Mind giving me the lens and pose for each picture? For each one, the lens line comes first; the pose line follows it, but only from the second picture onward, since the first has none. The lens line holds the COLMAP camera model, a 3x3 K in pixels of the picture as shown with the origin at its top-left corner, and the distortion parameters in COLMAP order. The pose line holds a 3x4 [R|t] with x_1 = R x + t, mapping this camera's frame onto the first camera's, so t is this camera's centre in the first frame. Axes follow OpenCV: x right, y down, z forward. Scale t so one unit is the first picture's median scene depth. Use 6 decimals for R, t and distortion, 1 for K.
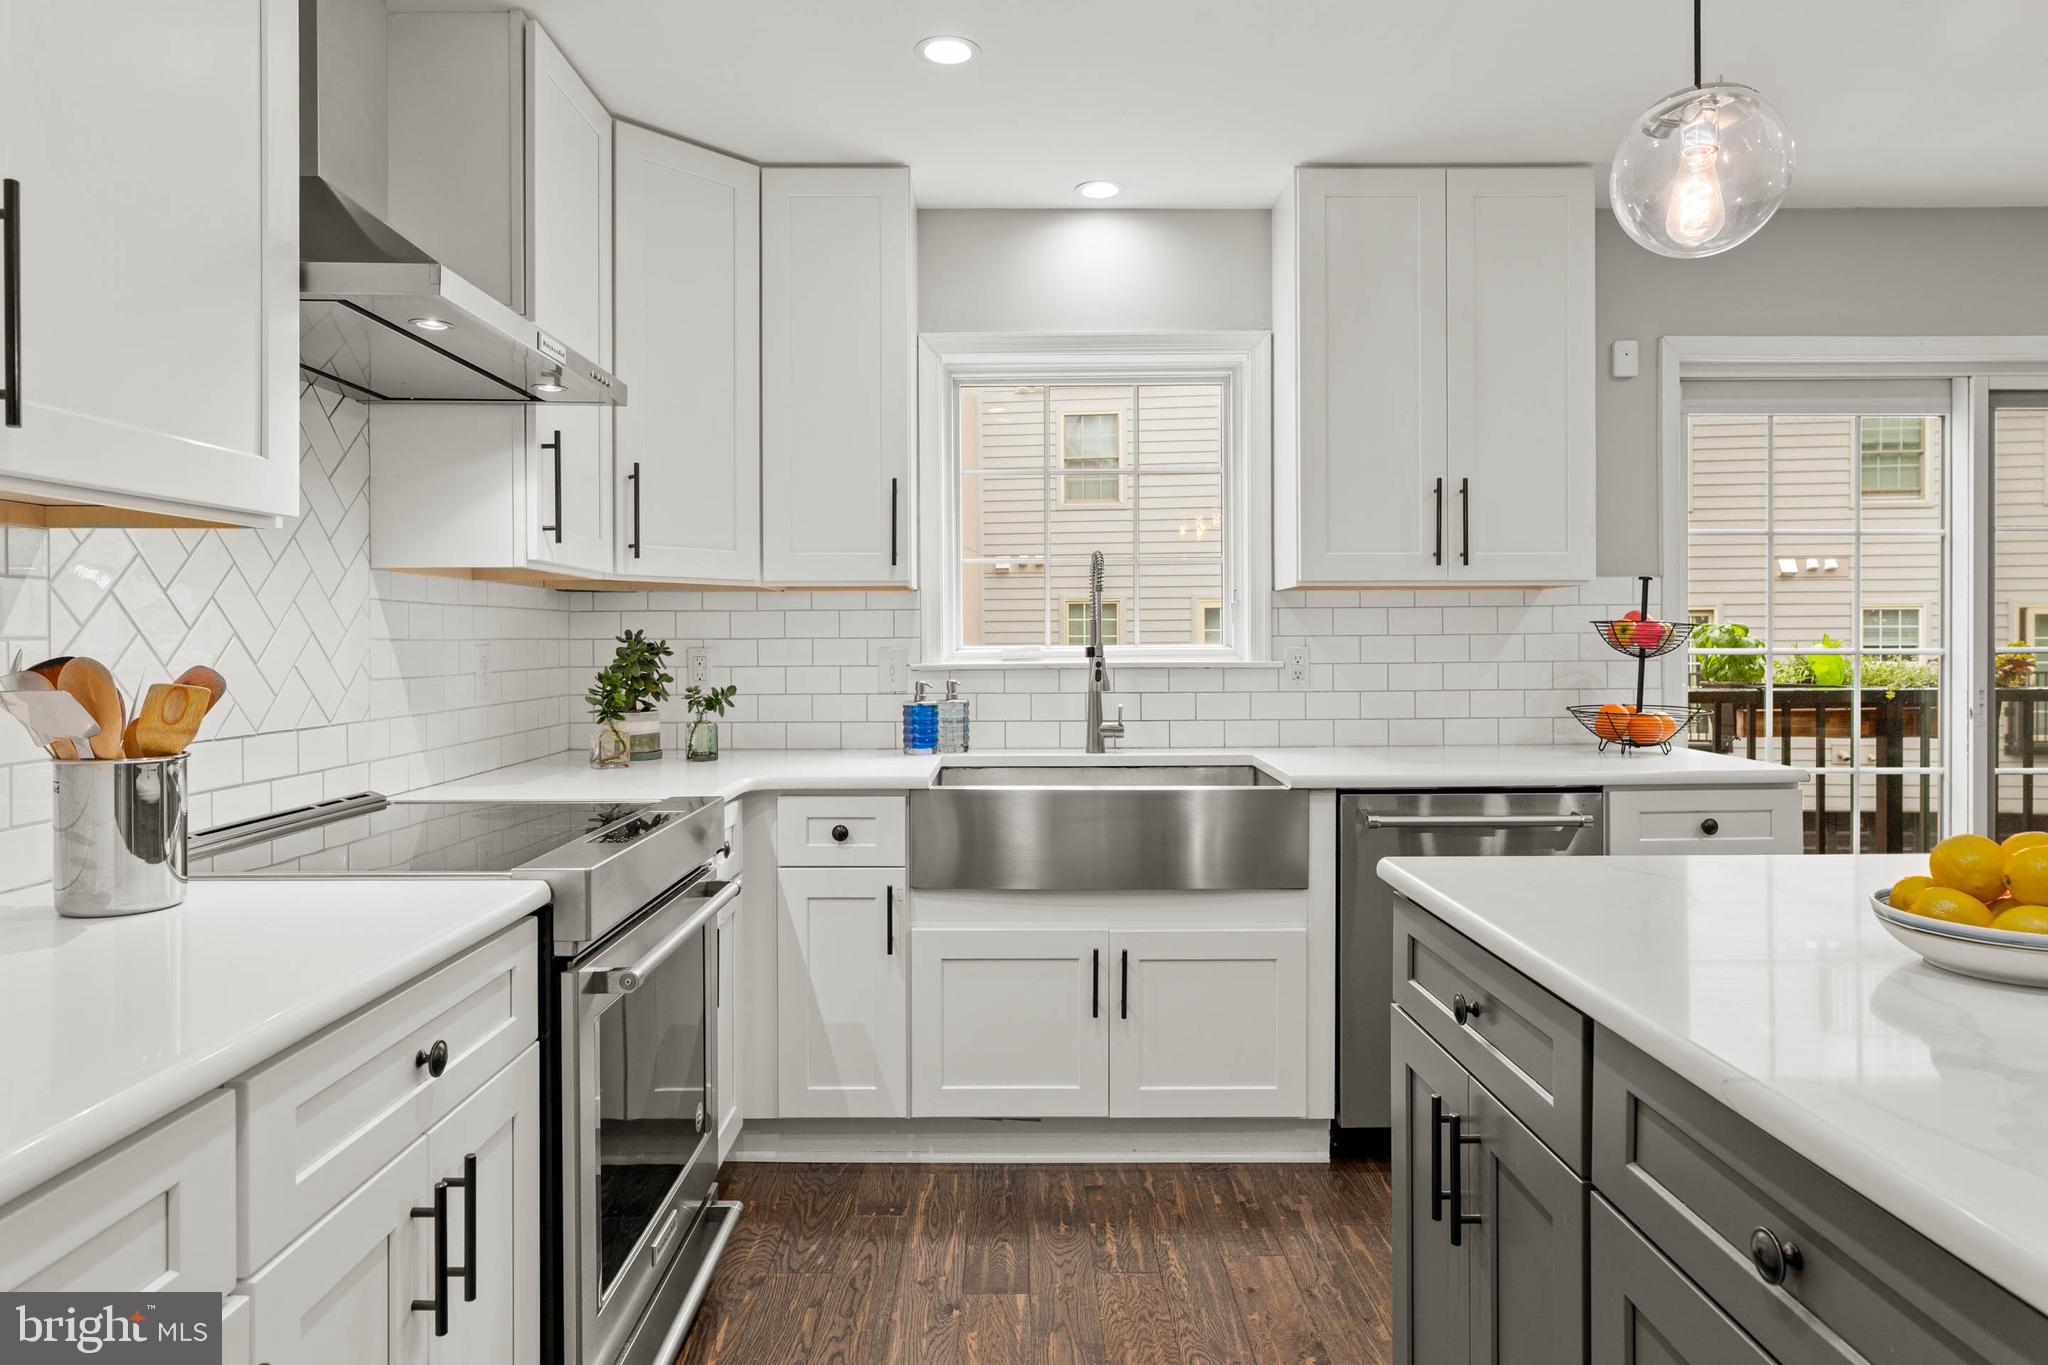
lens RADIAL K [[1213.5, 0, 1021.2], [0, 1213.5, 644.5], [0, 0, 1]] dist [0.004148, 0.001099]
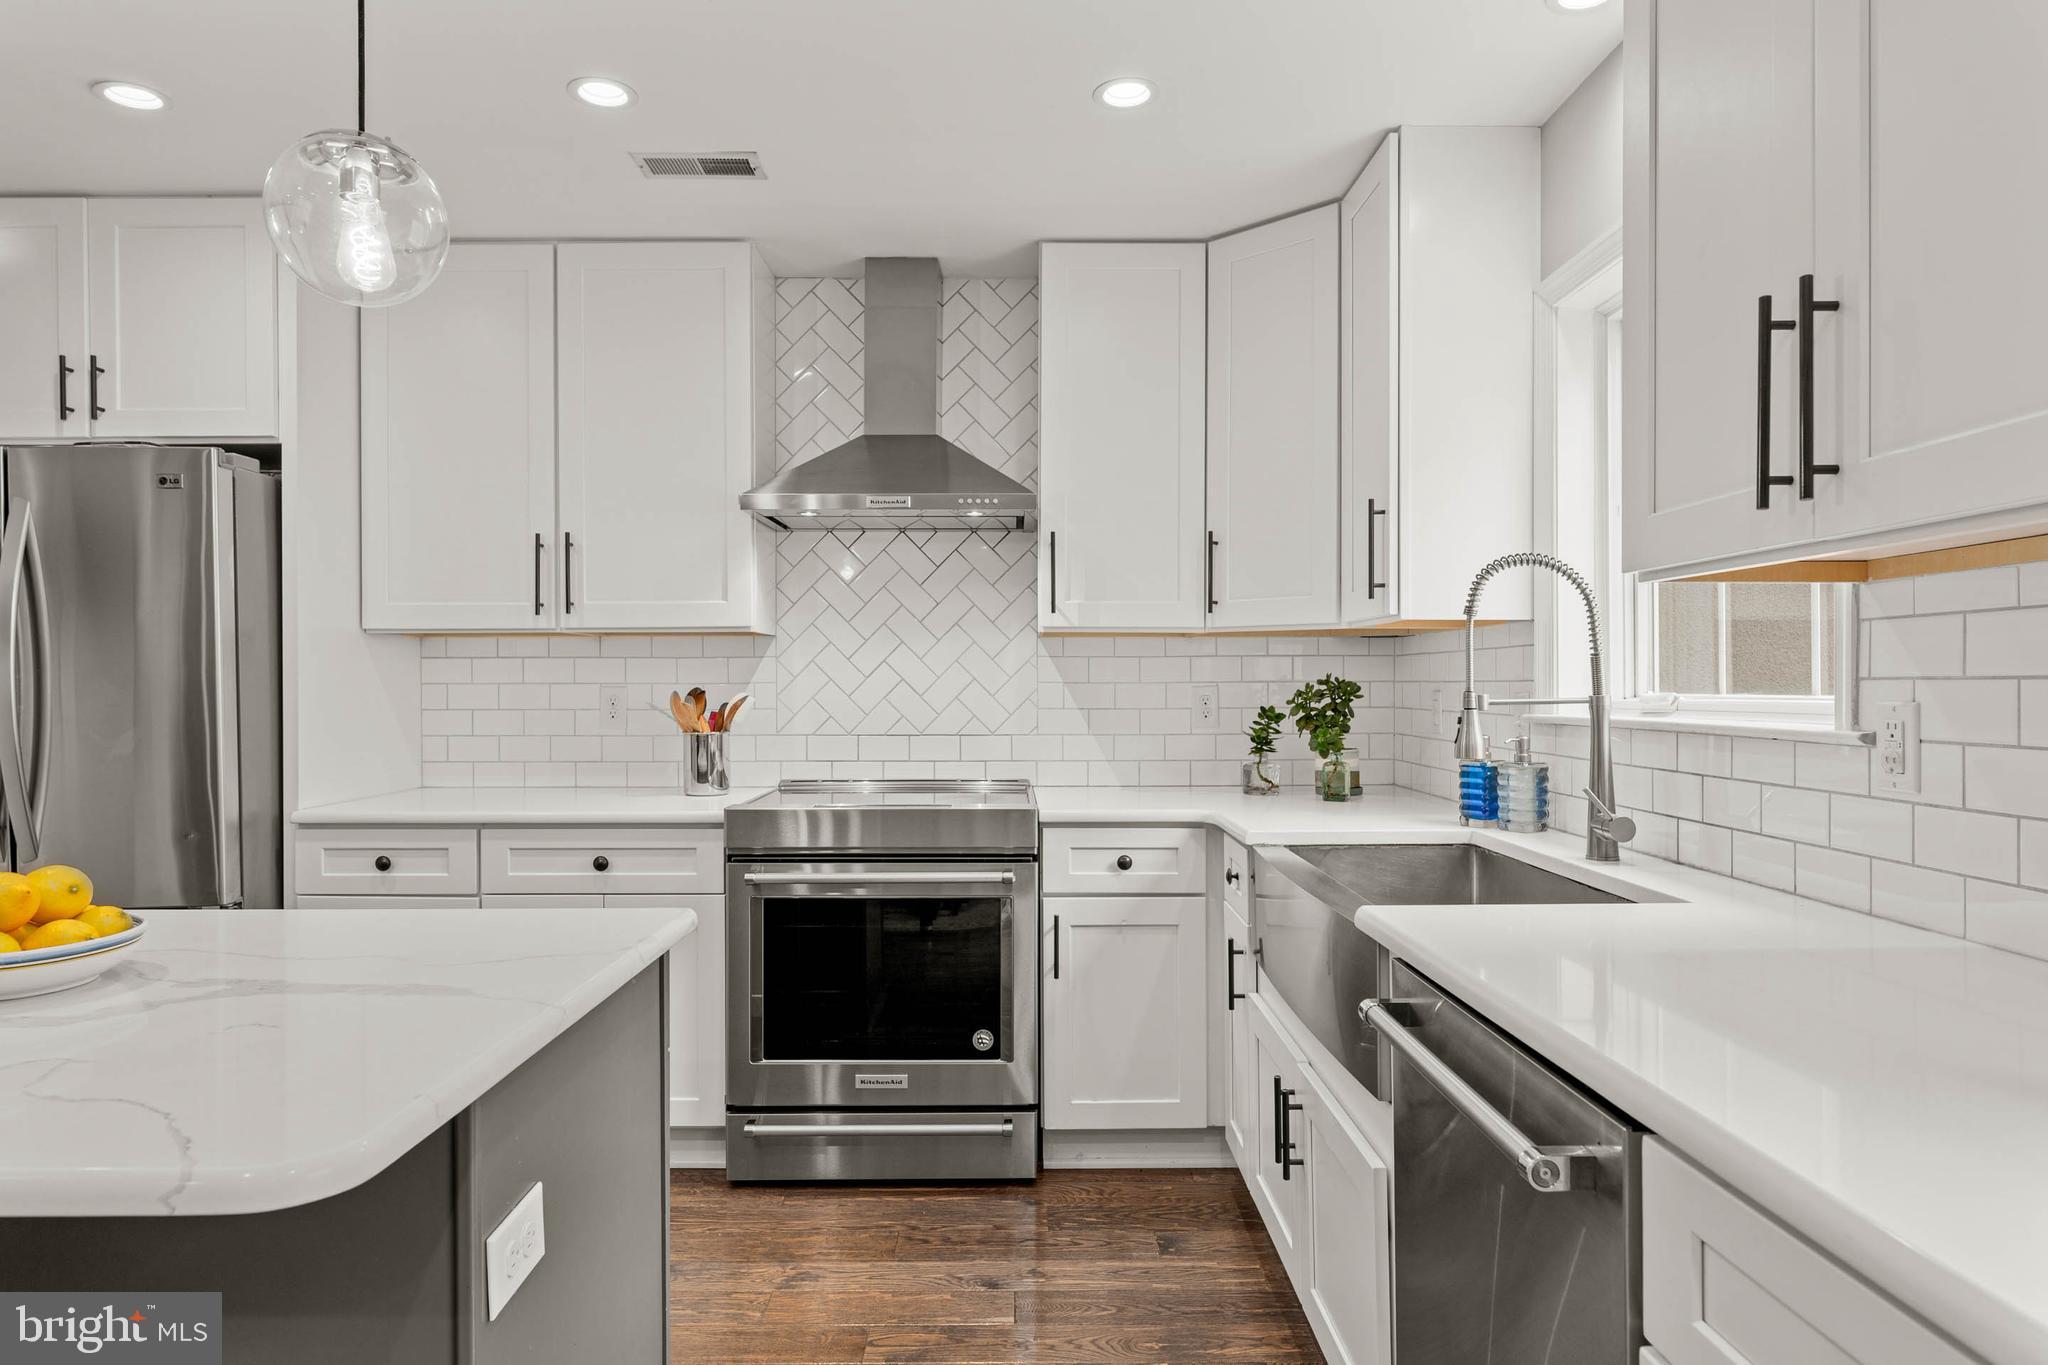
lens RADIAL K [[1158.1, 0, 1032.5], [0, 1158.1, 689.9], [0, 0, 1]] dist [-0.018932, 0.003034]
pose [[0.011655, 0.008432, -0.999897, 0.936097], [-0.002420, 0.999962, 0.008405, -0.007087], [0.999929, 0.002322, 0.011675, 0.966428]]
